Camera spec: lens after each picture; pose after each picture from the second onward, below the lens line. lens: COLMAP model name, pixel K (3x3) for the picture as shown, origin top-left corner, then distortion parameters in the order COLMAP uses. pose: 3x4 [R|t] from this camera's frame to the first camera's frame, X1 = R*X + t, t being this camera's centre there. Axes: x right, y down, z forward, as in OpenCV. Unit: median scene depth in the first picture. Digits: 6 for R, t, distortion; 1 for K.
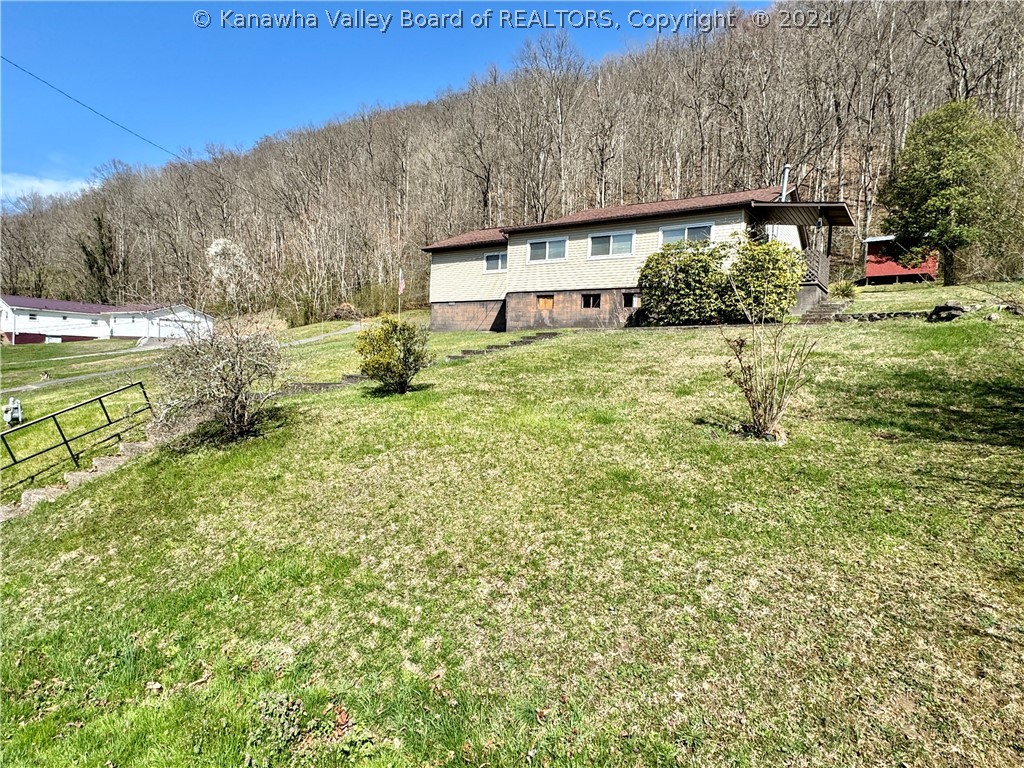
lens RADIAL K [[585.8, 0, 512.2], [0, 585.8, 381.6], [0, 0, 1]] dist [0.006190, -0.000964]
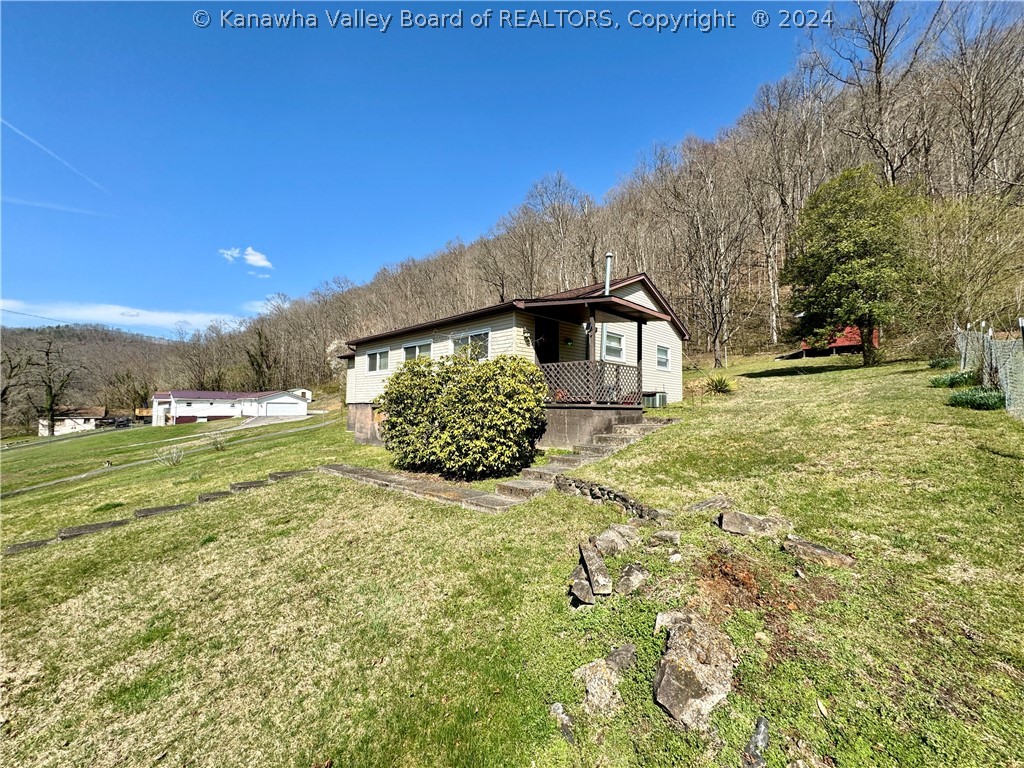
lens RADIAL K [[411.8, 0, 511.4], [0, 411.8, 385.6], [0, 0, 1]] dist [0.005545, -0.000612]
pose [[0.986189, -0.042772, -0.160007, 0.325981], [0.028004, 0.995232, -0.093434, -0.096254], [0.163241, 0.087662, 0.982684, 0.311851]]
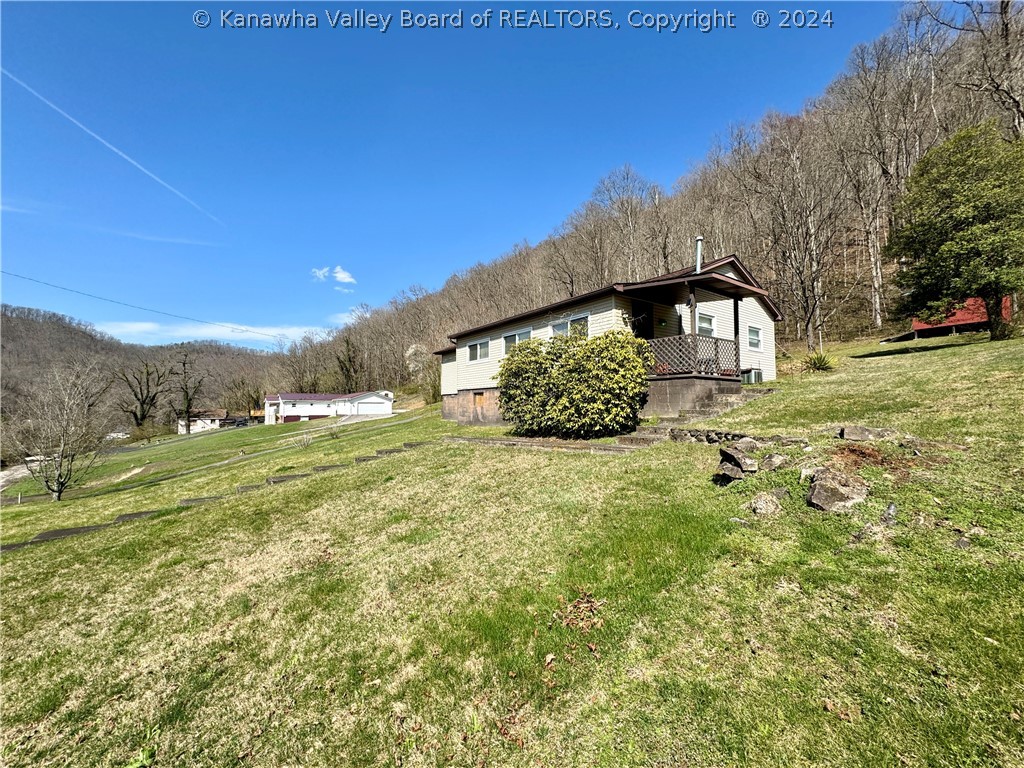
lens RADIAL K [[411.8, 0, 512.0], [0, 411.8, 385.4], [0, 0, 1]] dist [0.005545, -0.000612]
pose [[0.947825, -0.064233, -0.312253, 0.297522], [0.033902, 0.994246, -0.101616, -0.069309], [0.316983, 0.085728, 0.944549, 0.259762]]
